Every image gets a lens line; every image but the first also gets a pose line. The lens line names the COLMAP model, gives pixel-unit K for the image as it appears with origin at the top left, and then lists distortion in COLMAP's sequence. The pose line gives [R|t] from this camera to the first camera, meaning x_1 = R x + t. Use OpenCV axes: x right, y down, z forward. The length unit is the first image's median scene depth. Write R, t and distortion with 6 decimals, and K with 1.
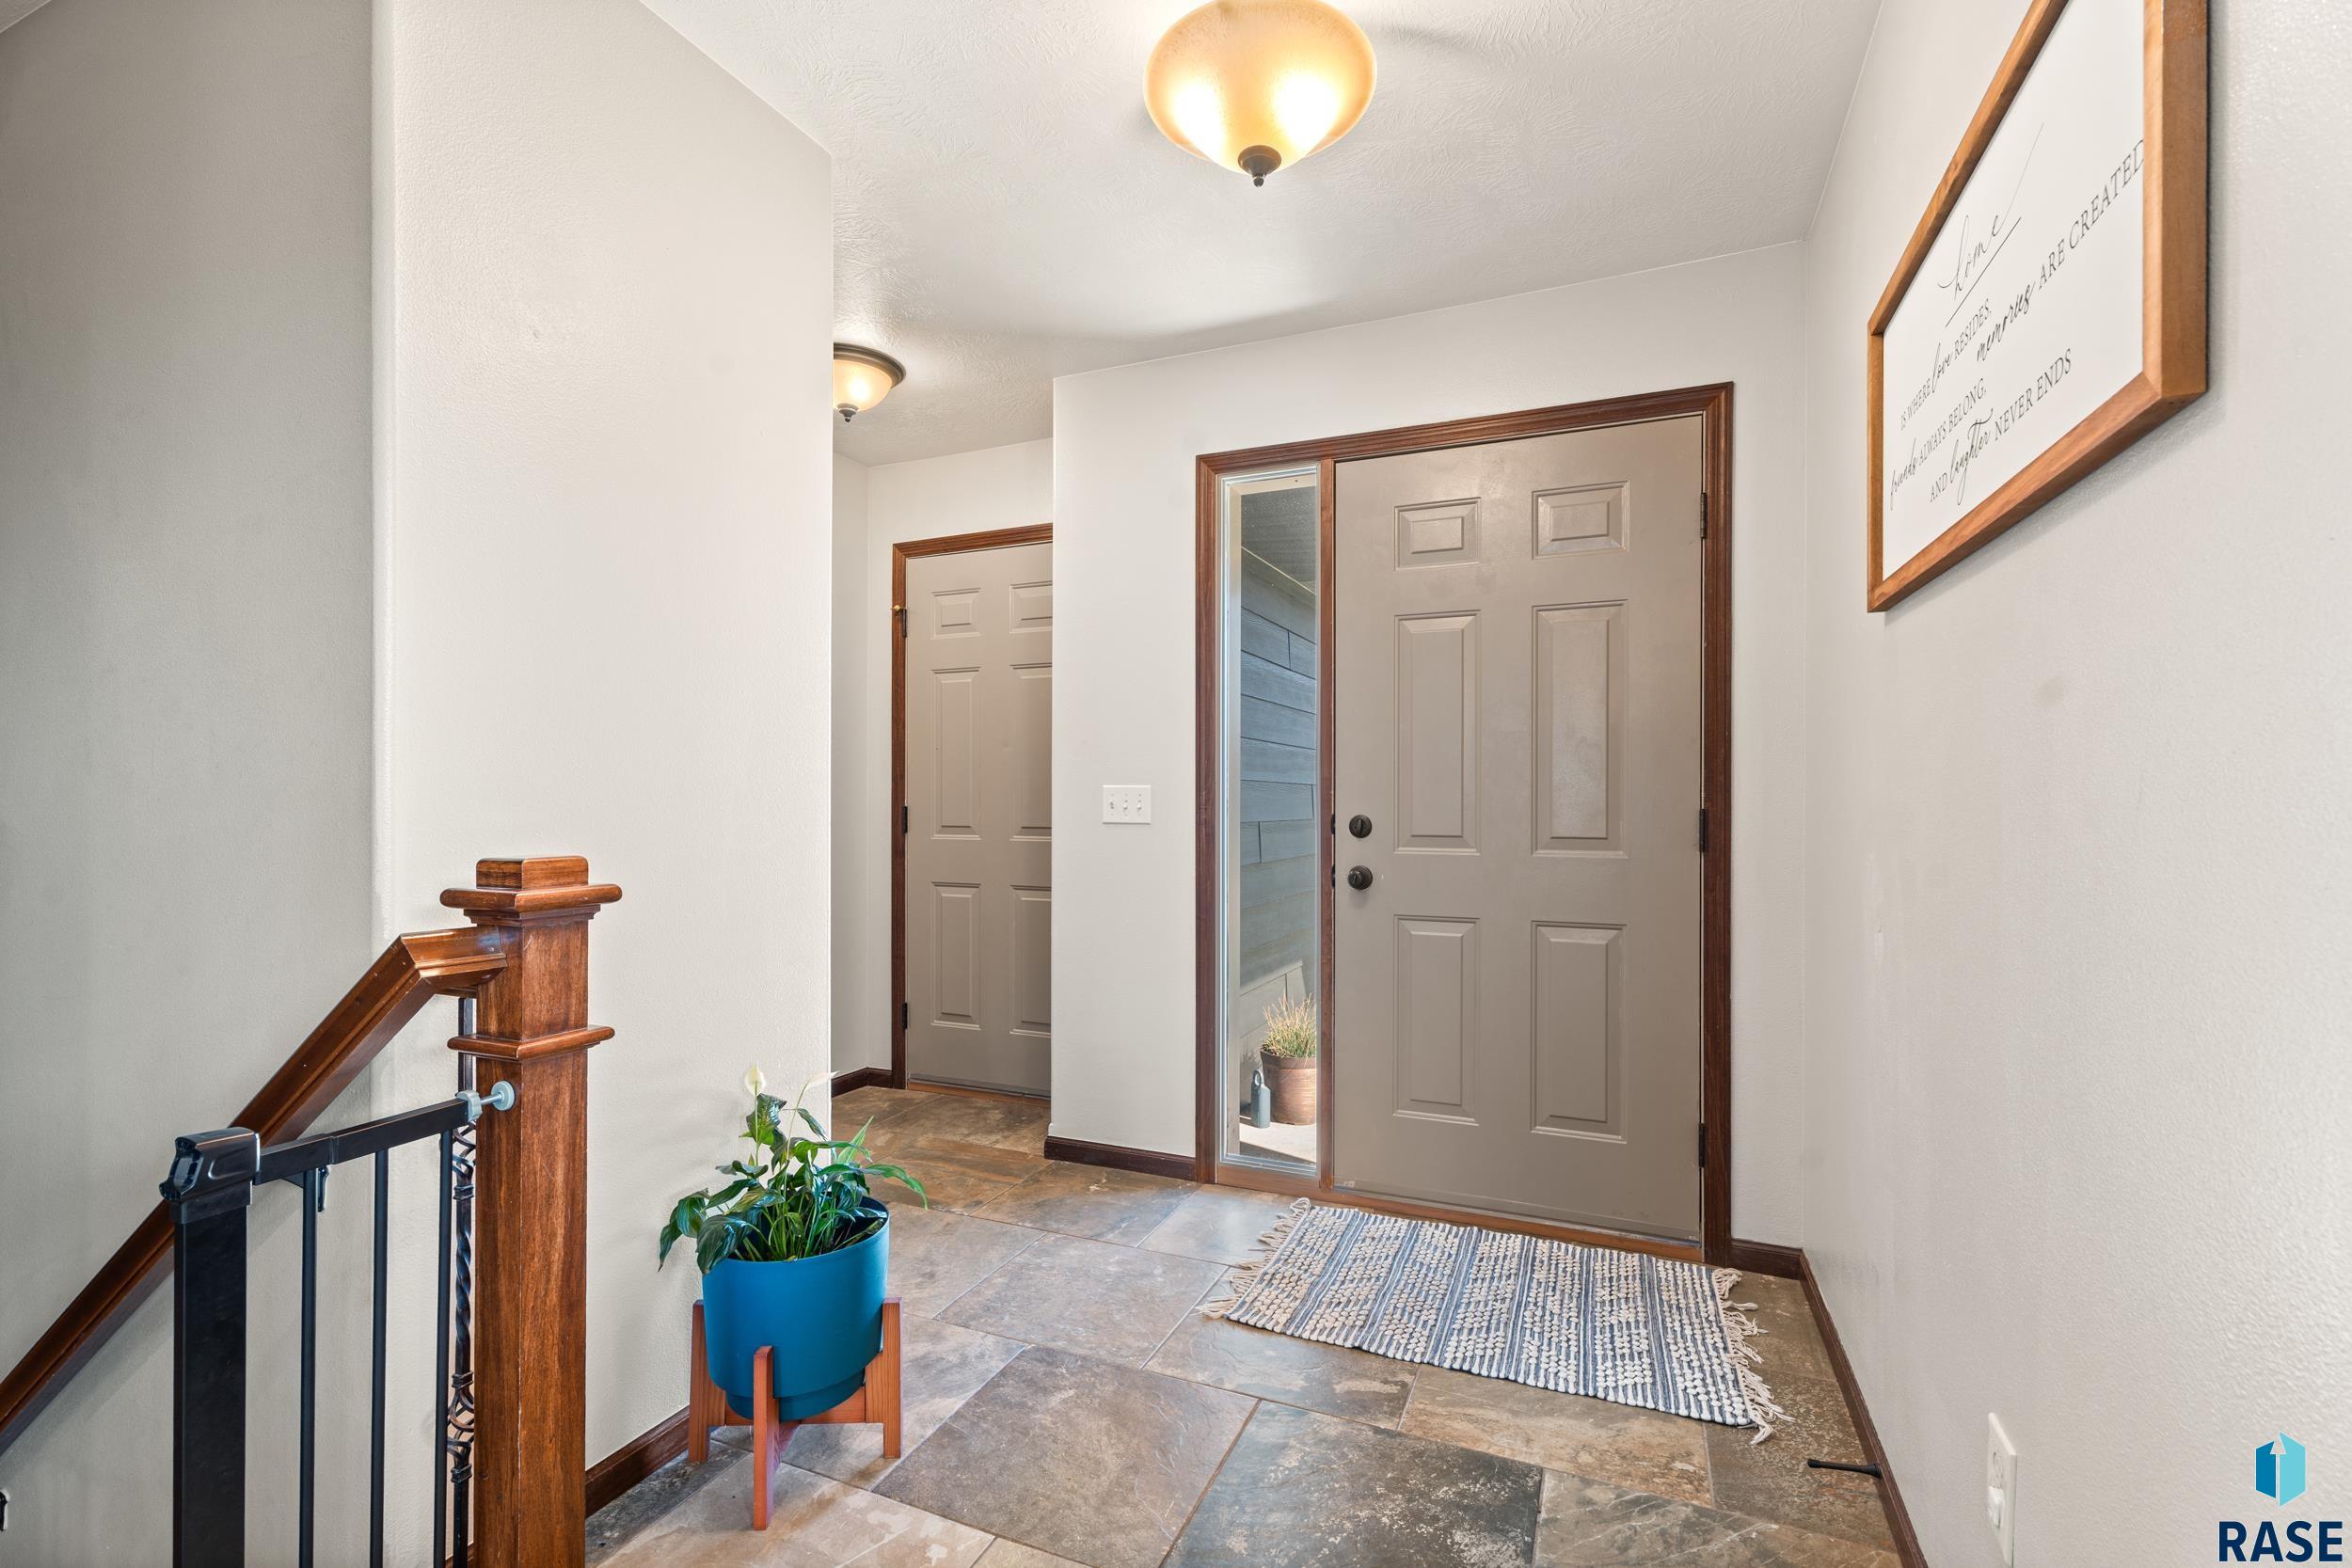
lens RADIAL K [[1063.6, 0, 1171.2], [0, 1063.6, 804.2], [0, 0, 1]] dist [0.000316, 0.000018]
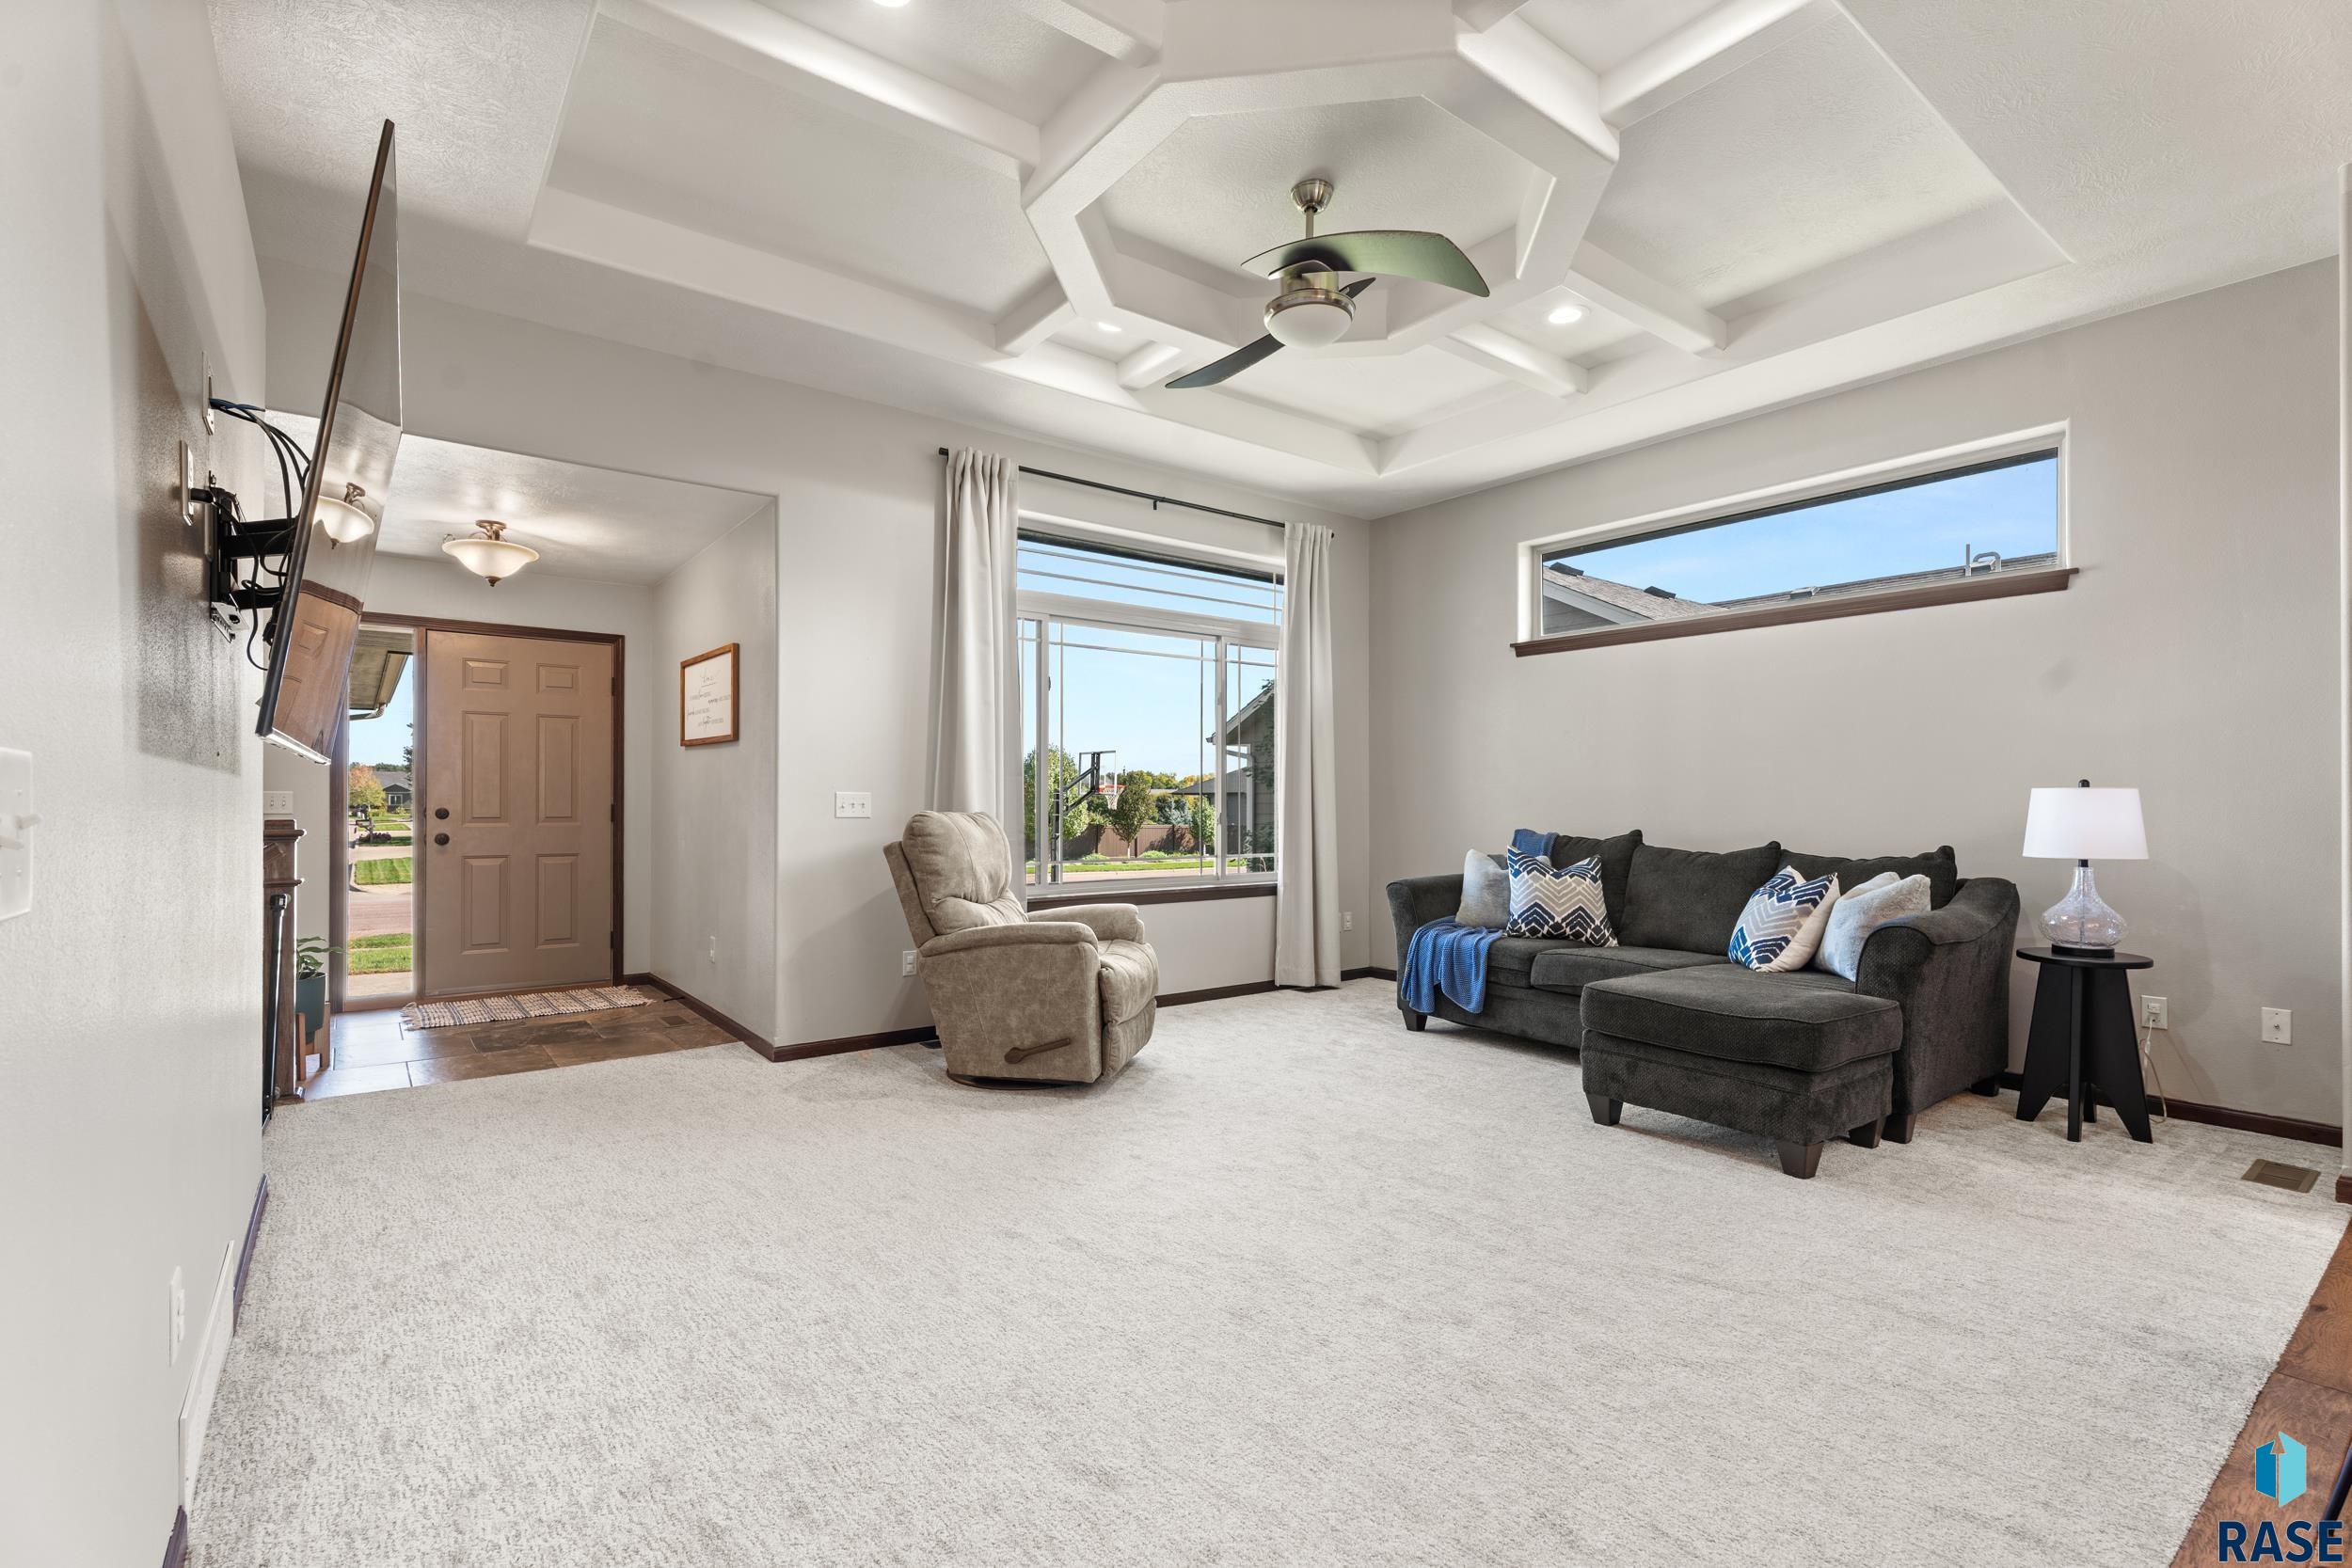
lens RADIAL K [[1063.6, 0, 1171.2], [0, 1063.6, 804.2], [0, 0, 1]] dist [0.000316, 0.000018]
pose [[0.487856, -0.002493, 0.872921, -1.018804], [0.001861, 0.999997, 0.001816, 0.002808], [-0.872922, 0.000739, 0.487859, -1.333424]]
